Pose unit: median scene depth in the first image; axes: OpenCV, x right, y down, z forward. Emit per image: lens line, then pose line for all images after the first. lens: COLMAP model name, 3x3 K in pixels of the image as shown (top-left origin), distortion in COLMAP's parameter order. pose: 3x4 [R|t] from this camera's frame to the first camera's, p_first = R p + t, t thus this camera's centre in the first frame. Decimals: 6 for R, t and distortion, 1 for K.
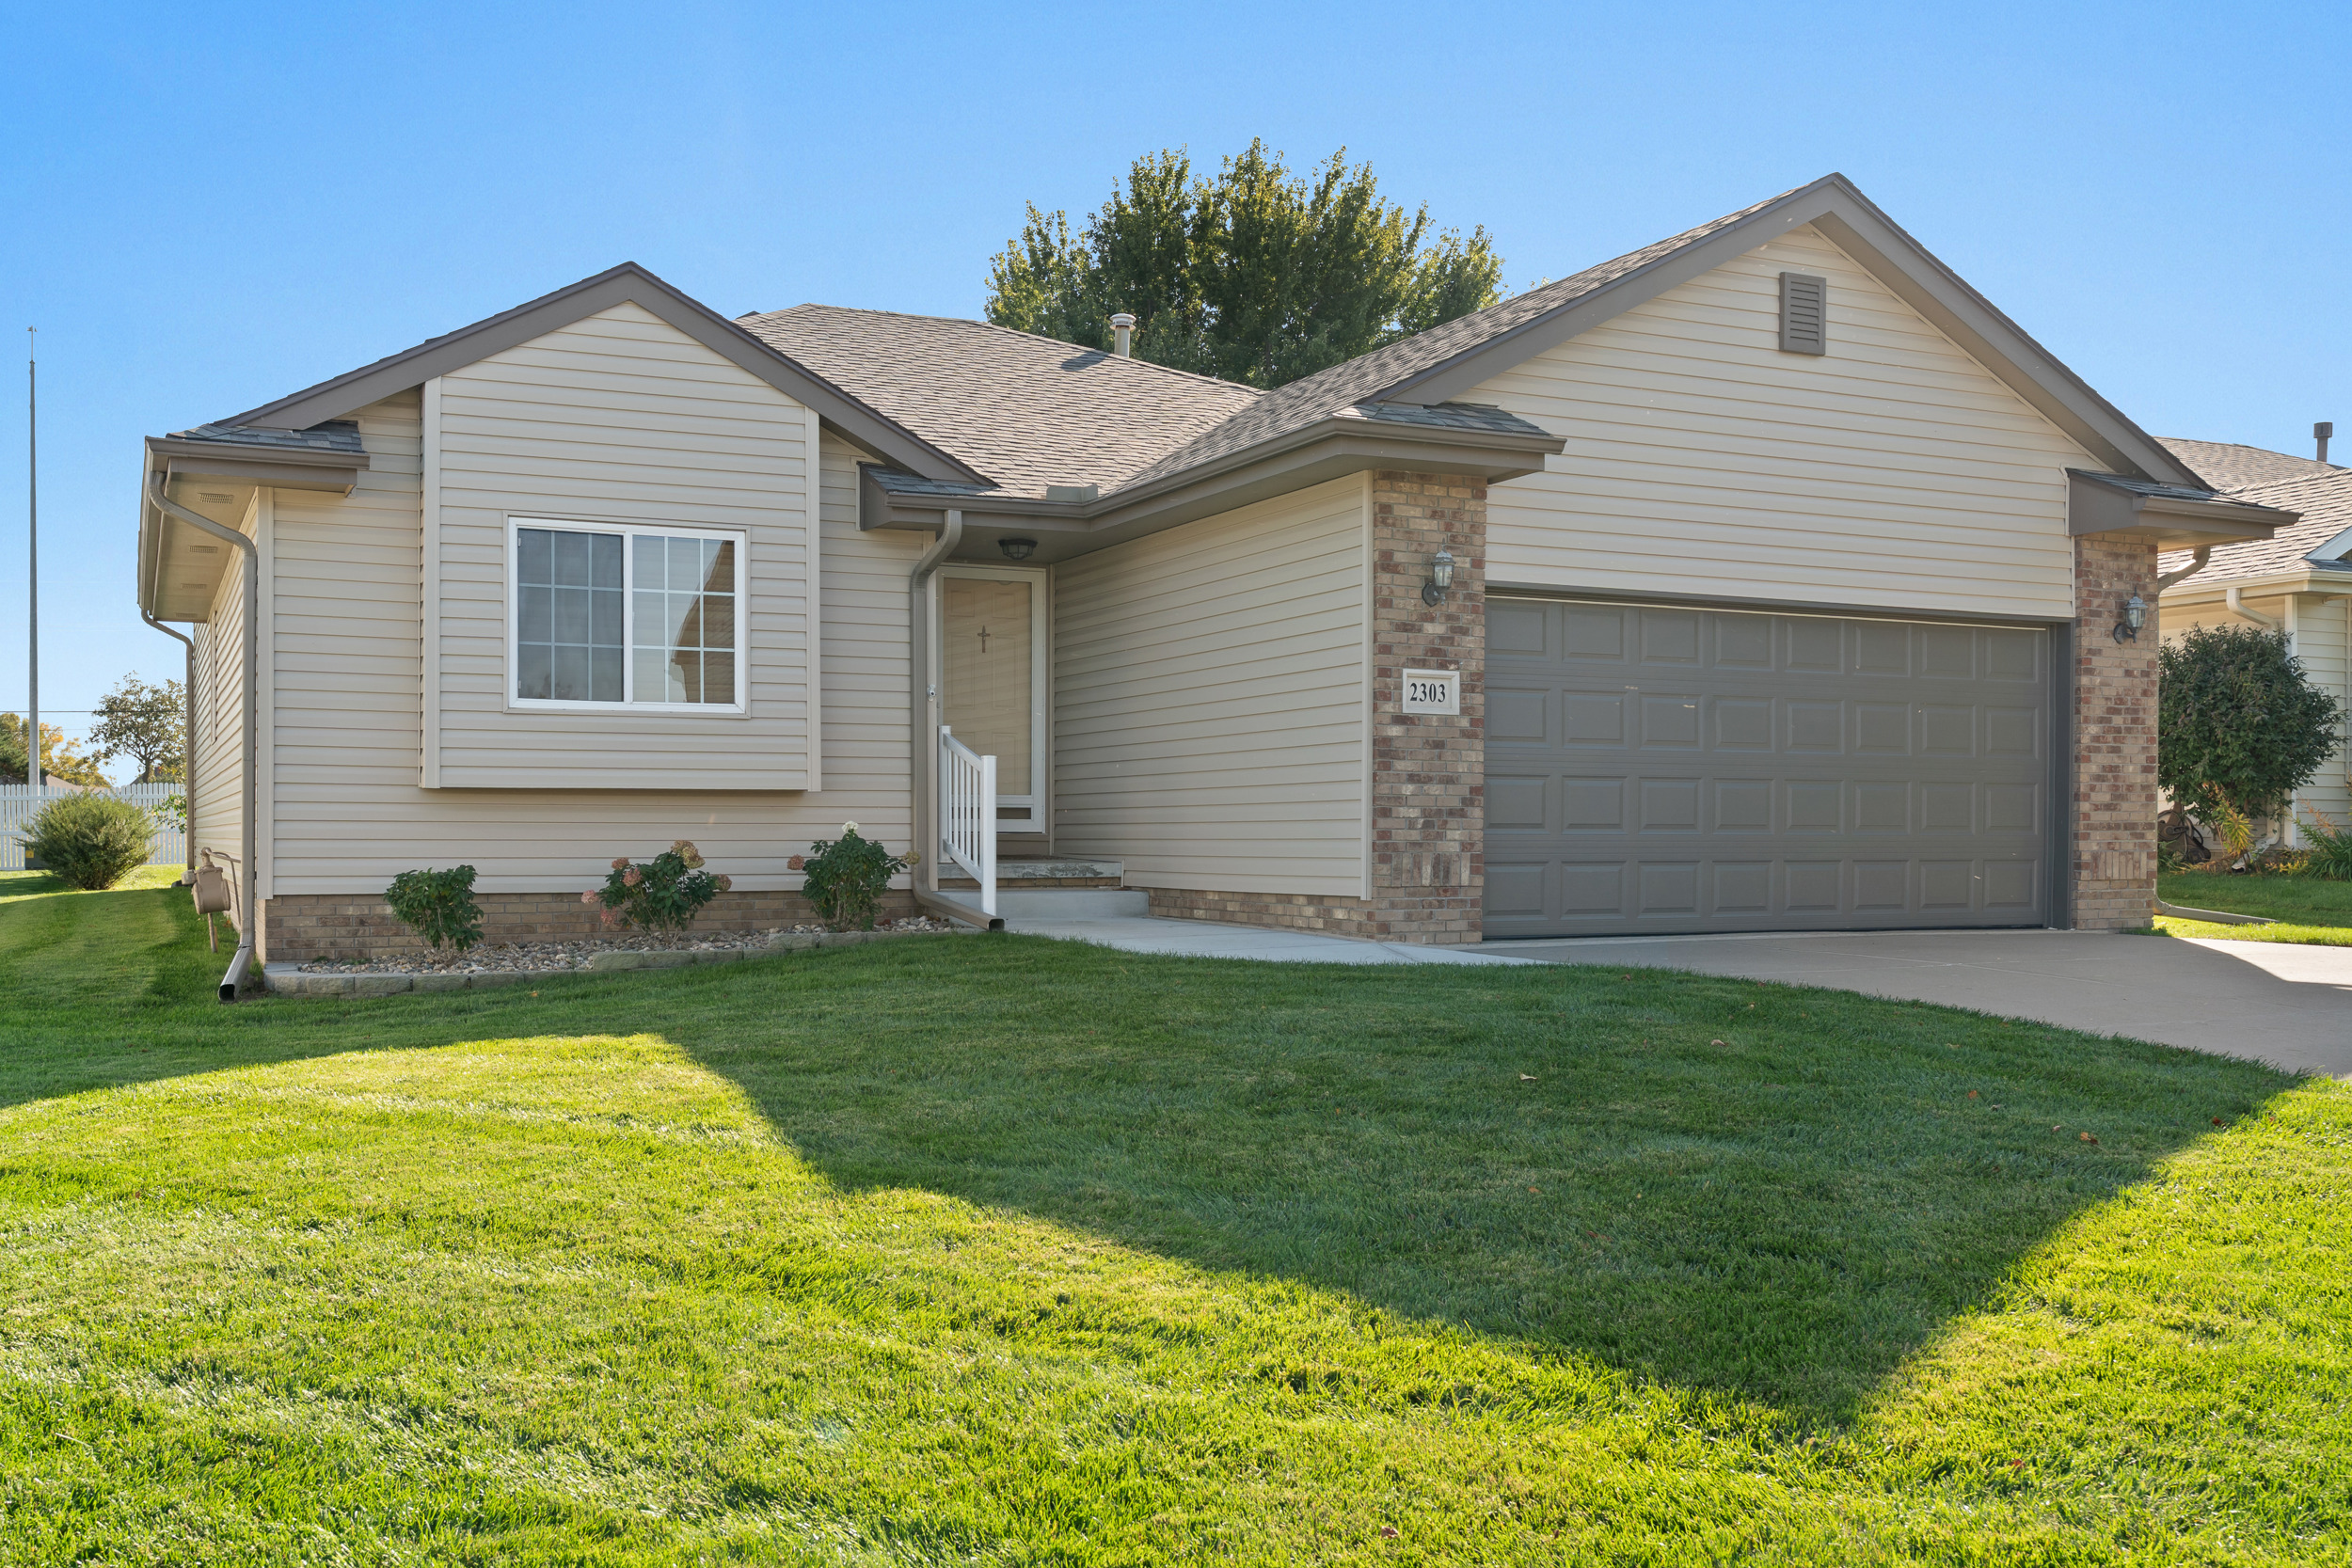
lens RADIAL K [[2144.2, 0, 1176.2], [0, 2144.2, 807.1], [0, 0, 1]] dist [0.008277, 0.000000]
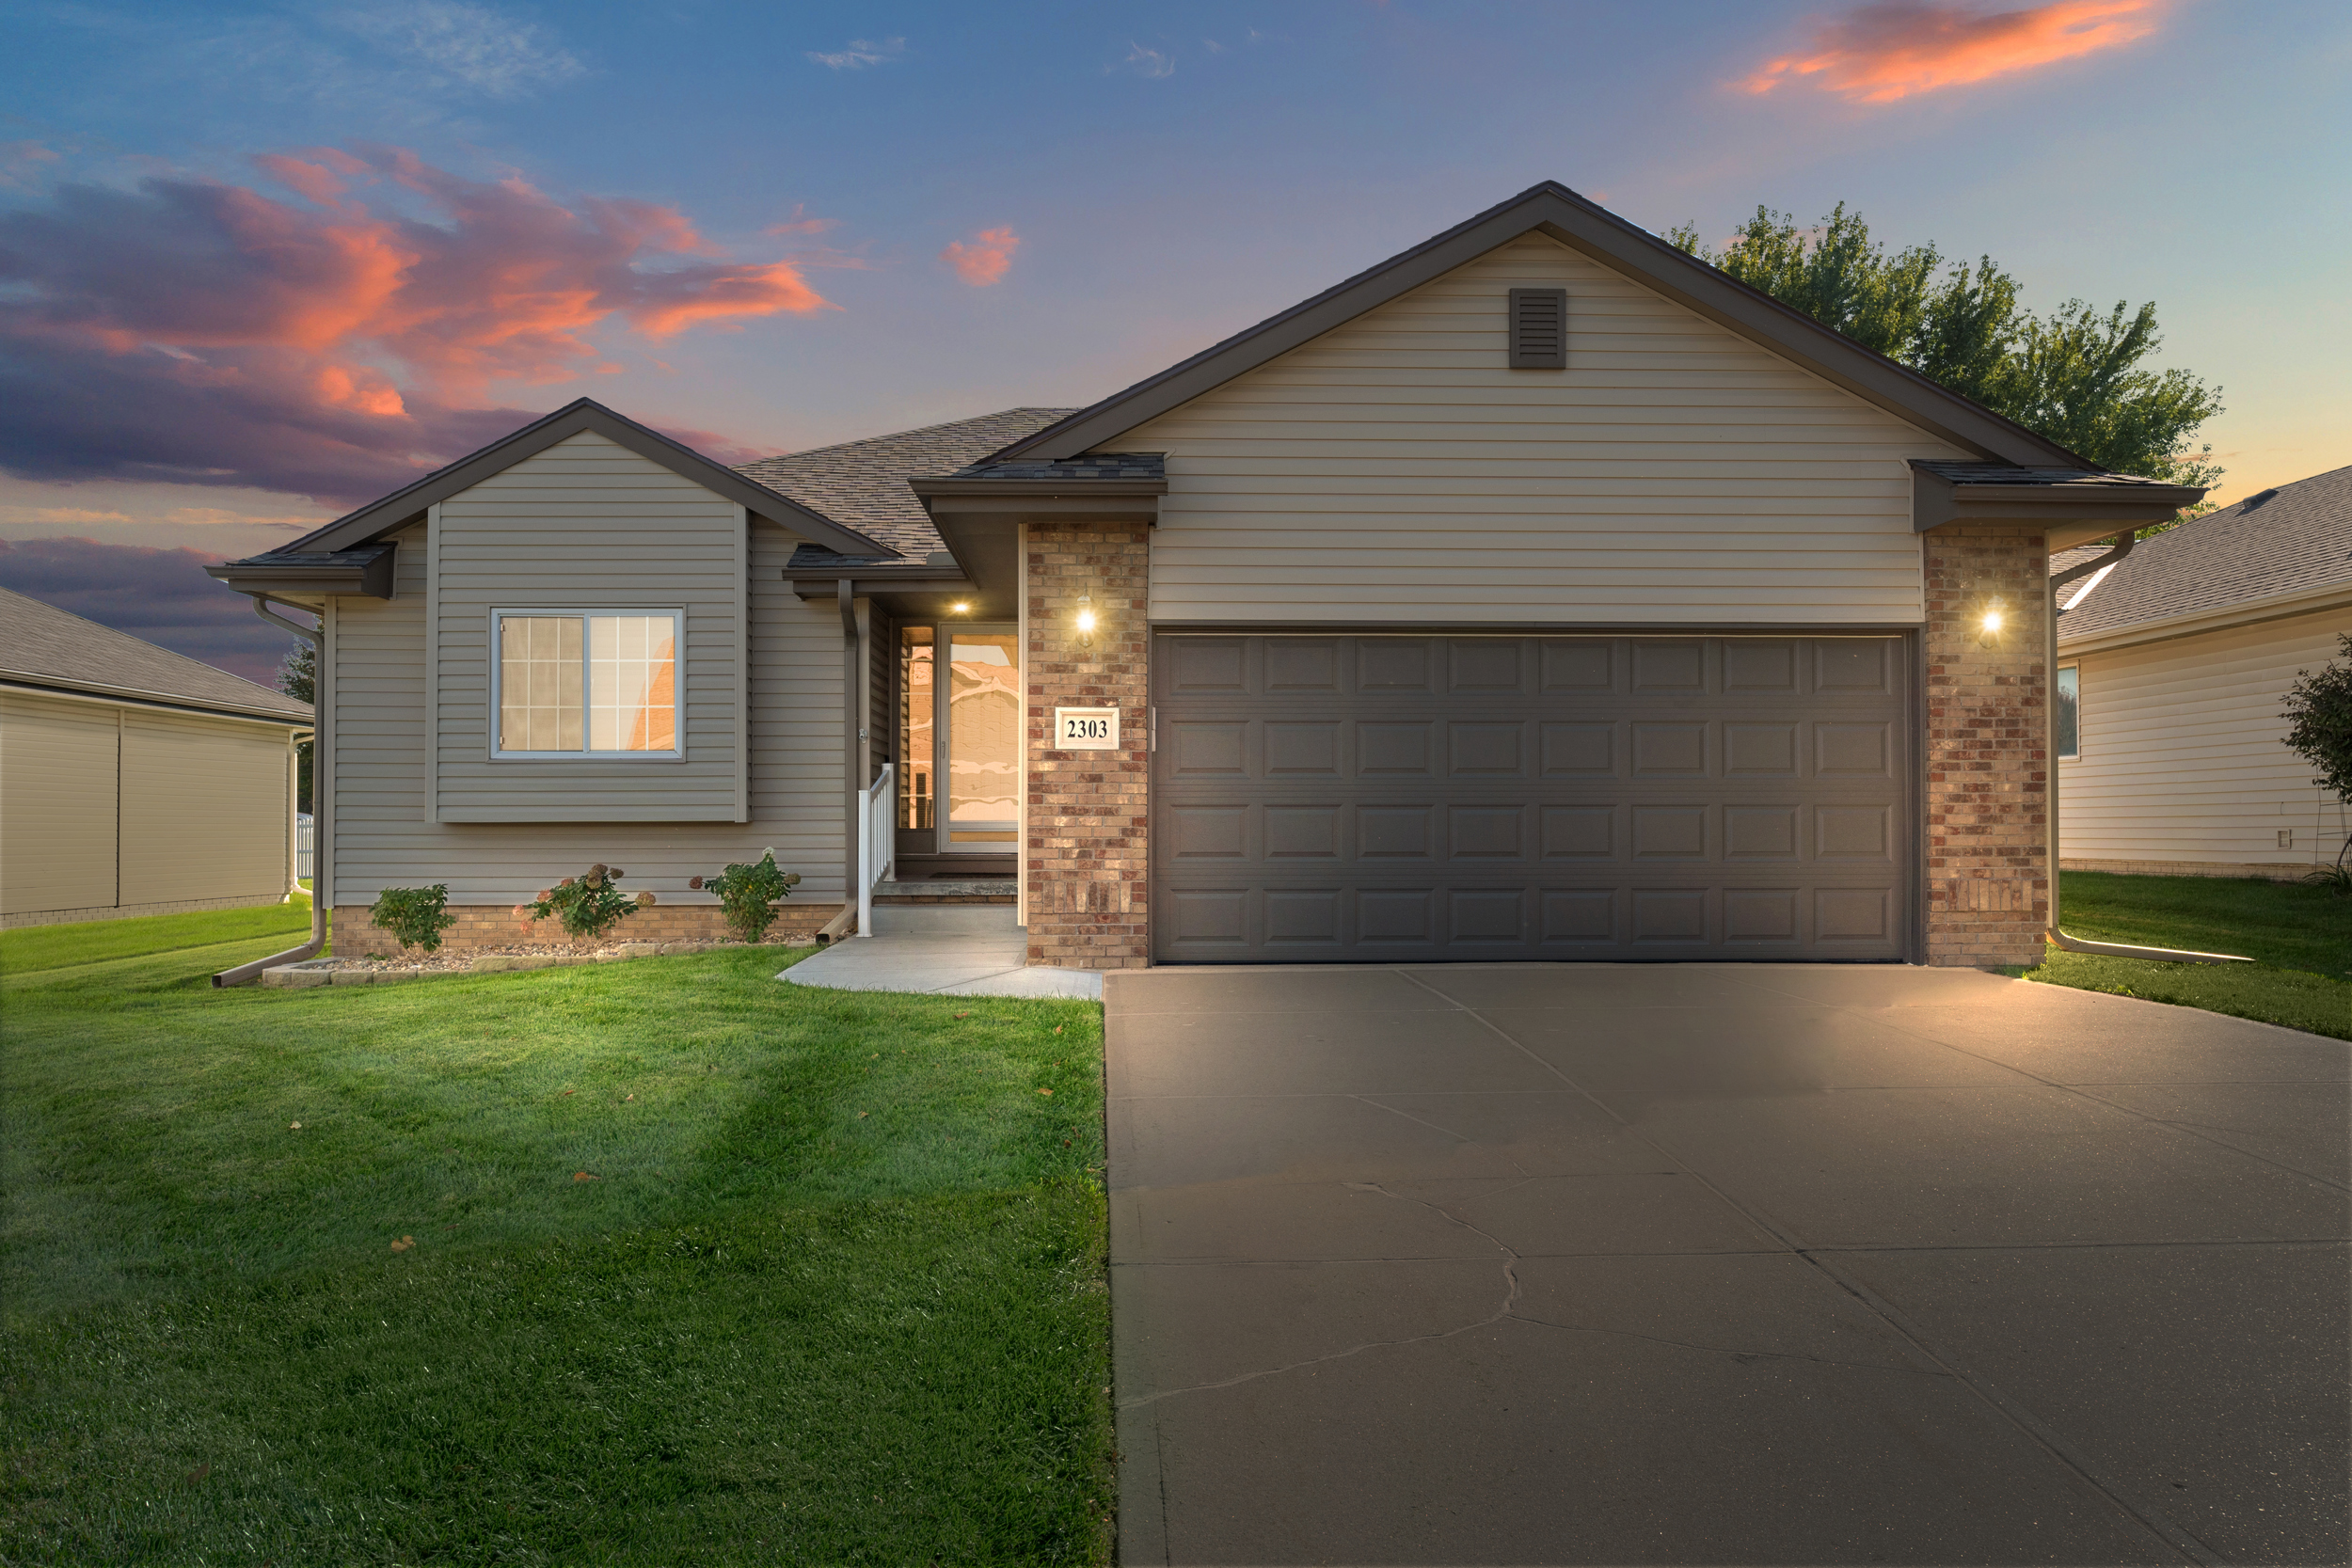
lens RADIAL K [[1778.6, 0, 1174.8], [0, 1778.6, 766.7], [0, 0, 1]] dist [-0.002754, 0.001847]
pose [[0.914619, -0.018102, -0.403910, 0.485458], [0.007941, 0.999609, -0.026817, -0.010576], [0.404238, 0.021320, 0.914405, 0.207065]]
